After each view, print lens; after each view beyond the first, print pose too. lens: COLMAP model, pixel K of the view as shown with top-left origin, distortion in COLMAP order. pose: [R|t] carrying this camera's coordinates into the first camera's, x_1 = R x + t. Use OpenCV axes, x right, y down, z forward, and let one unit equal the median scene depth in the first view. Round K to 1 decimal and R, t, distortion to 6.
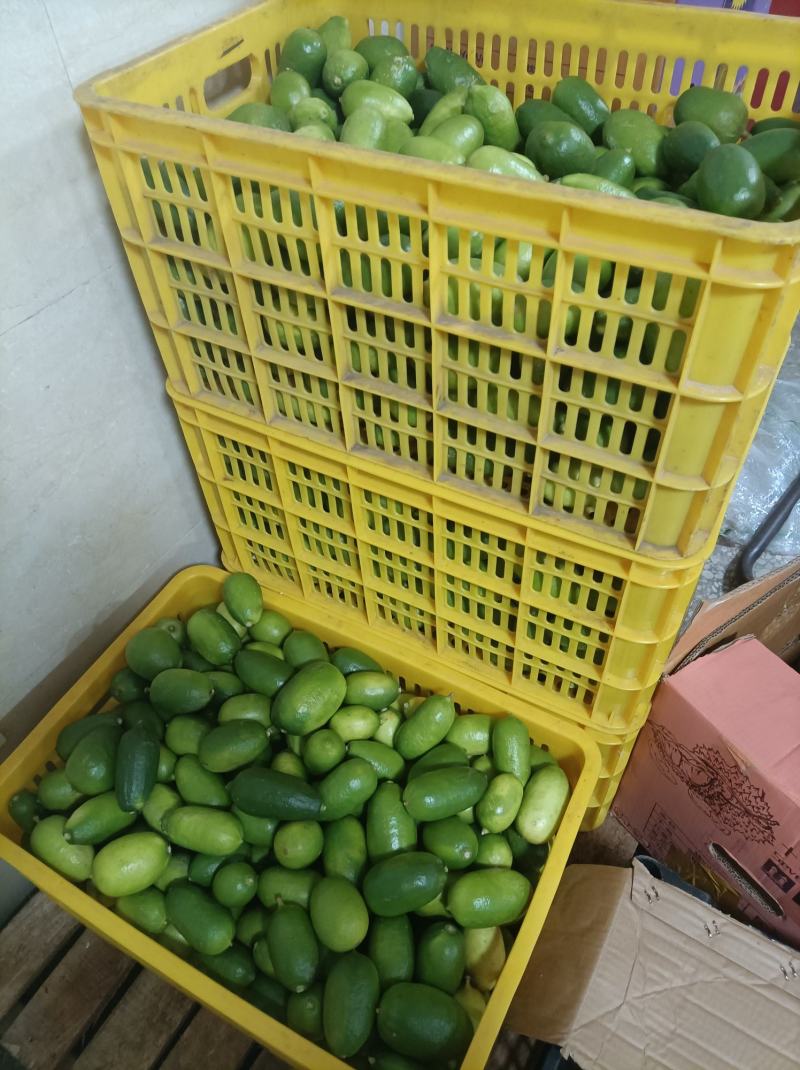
lens RADIAL K [[797.8, 0, 400.0], [0, 797.8, 535.0], [0, 0, 1]] dist [0.070264, -0.095057]
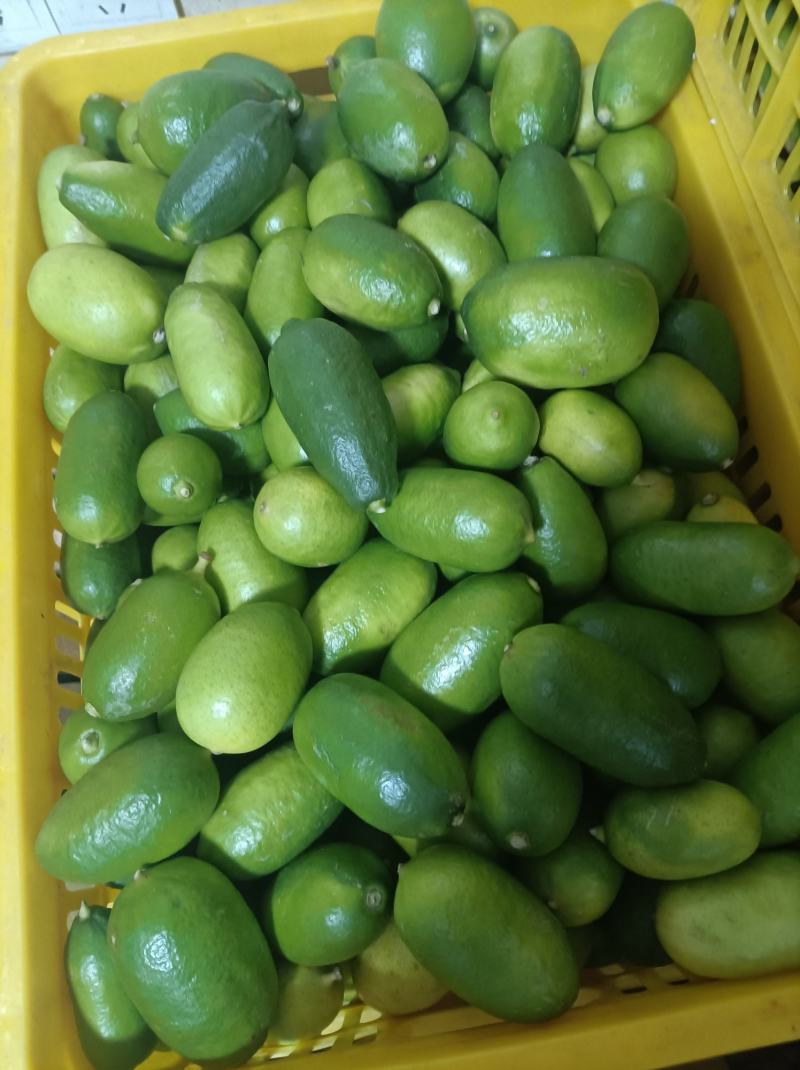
lens RADIAL K [[797.8, 0, 400.0], [0, 797.8, 535.0], [0, 0, 1]] dist [0.070264, -0.095057]
pose [[0.618613, 0.751688, -0.228657, 0.024720], [-0.588722, 0.636188, 0.498669, 0.143088], [0.520312, -0.173868, 0.836089, 0.729670]]
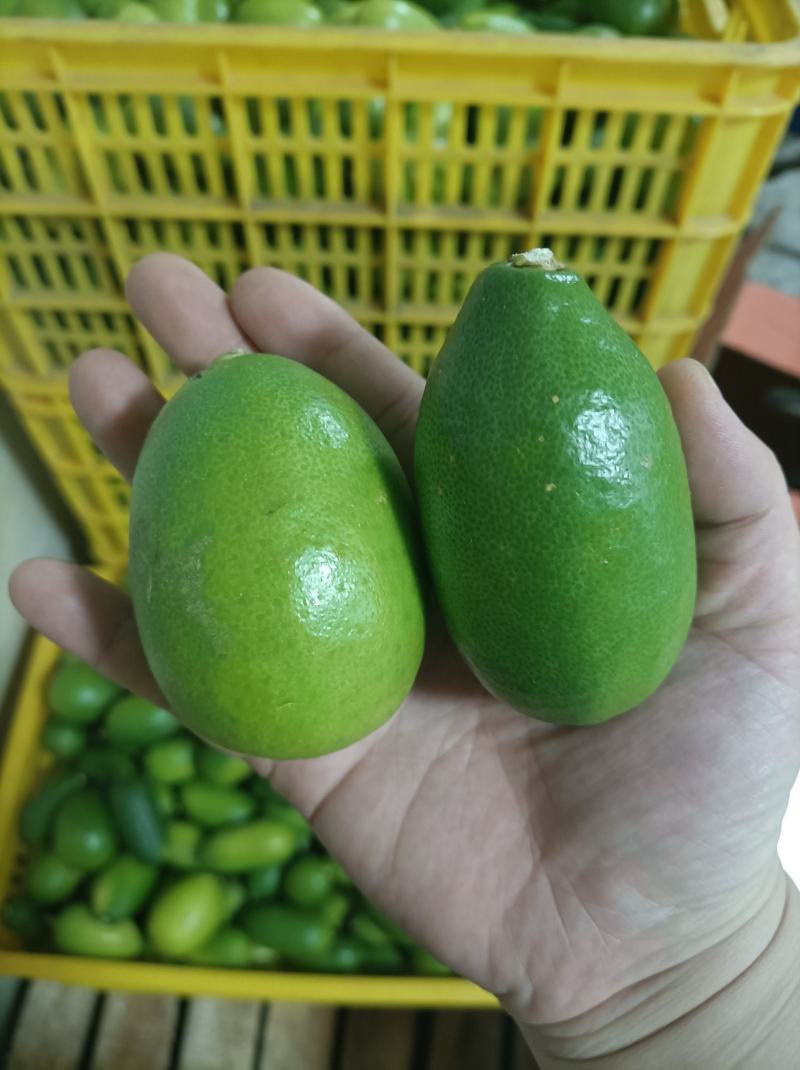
lens RADIAL K [[833.6, 0, 400.0], [0, 833.6, 535.0], [0, 0, 1]] dist [0.078053, -0.216514]
pose [[0.896284, -0.340712, 0.283884, -0.280146], [0.293548, 0.935613, 0.196109, -0.108061], [-0.332422, -0.092436, 0.938590, 0.113301]]
